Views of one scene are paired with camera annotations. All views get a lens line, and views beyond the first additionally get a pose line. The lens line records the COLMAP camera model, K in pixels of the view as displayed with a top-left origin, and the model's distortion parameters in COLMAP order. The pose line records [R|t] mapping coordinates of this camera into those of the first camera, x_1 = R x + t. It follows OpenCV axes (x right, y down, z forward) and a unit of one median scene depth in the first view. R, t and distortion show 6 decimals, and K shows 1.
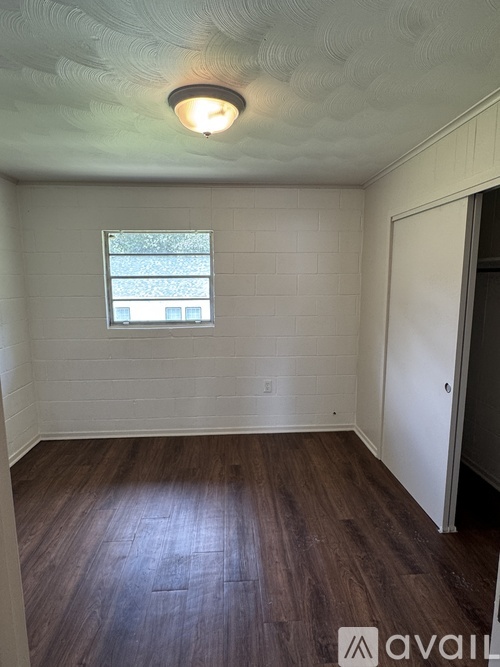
lens RADIAL K [[362.5, 0, 249.9], [0, 362.5, 332.7], [0, 0, 1]] dist [0.000857, 0.000175]
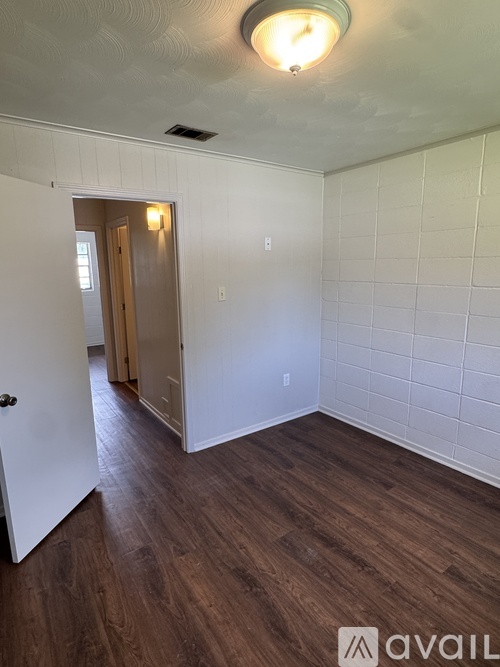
lens RADIAL K [[362.5, 0, 250.0], [0, 362.5, 333.2], [0, 0, 1]] dist [0.000857, 0.000175]
pose [[-0.847576, 0.115467, -0.517959, 0.387638], [-0.059422, 0.949252, 0.308851, -0.257391], [0.527336, 0.292553, -0.797703, 1.648566]]
